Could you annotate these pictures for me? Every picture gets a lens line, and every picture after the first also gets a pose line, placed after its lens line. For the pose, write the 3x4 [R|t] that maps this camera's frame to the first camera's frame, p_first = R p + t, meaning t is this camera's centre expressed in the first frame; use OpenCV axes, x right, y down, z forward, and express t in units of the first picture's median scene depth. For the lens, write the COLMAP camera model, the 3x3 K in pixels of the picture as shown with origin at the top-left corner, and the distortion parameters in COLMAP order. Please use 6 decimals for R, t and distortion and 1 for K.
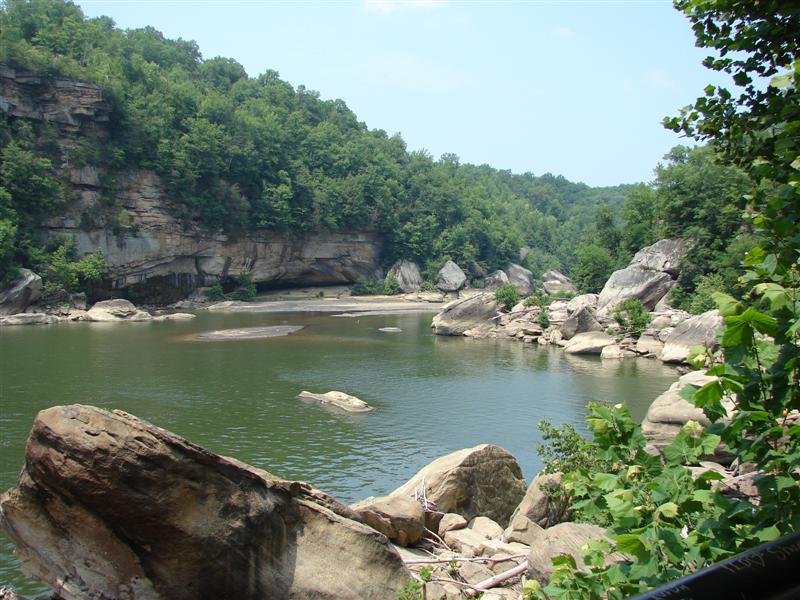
lens RADIAL K [[875.5, 0, 398.5], [0, 875.5, 301.2], [0, 0, 1]] dist [-0.127504, 0.000000]
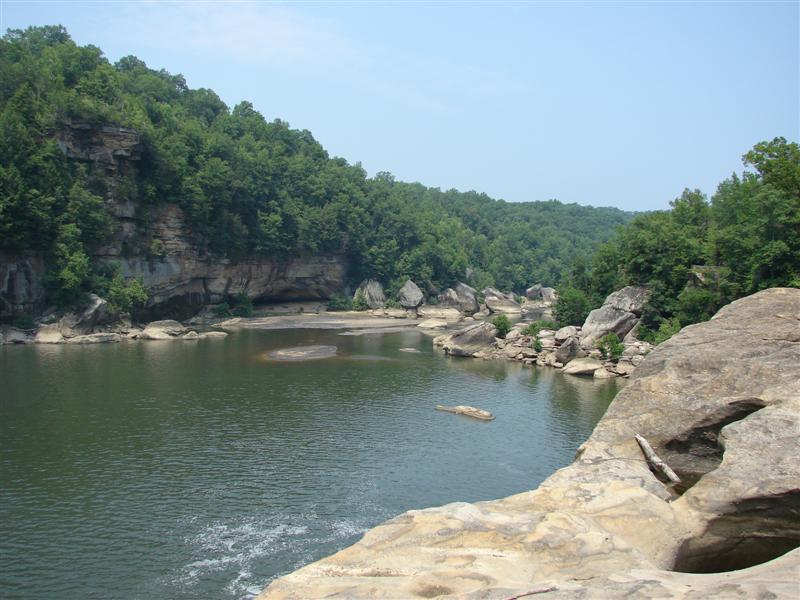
lens RADIAL K [[875.5, 0, 403.7], [0, 875.5, 297.5], [0, 0, 1]] dist [-0.127504, 0.000000]
pose [[0.992524, 0.016230, 0.120966, -0.122364], [-0.015704, 0.999863, -0.005297, -0.026085], [-0.121035, 0.003358, 0.992643, -0.175760]]
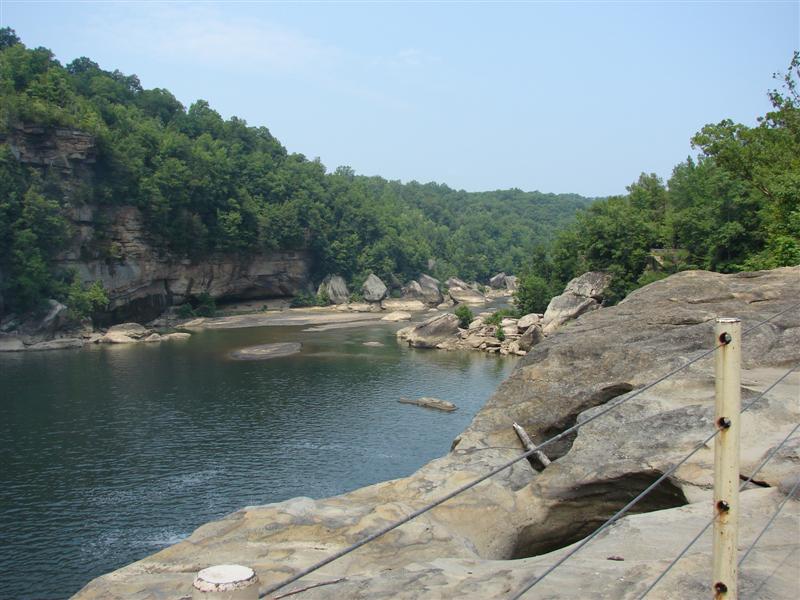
lens RADIAL K [[875.5, 0, 404.8], [0, 875.5, 297.6], [0, 0, 1]] dist [-0.127504, 0.000000]
pose [[0.986713, -0.021778, 0.161007, -0.119013], [0.021607, 0.999763, 0.002811, -0.026212], [-0.161030, 0.000705, 0.986949, -0.176685]]
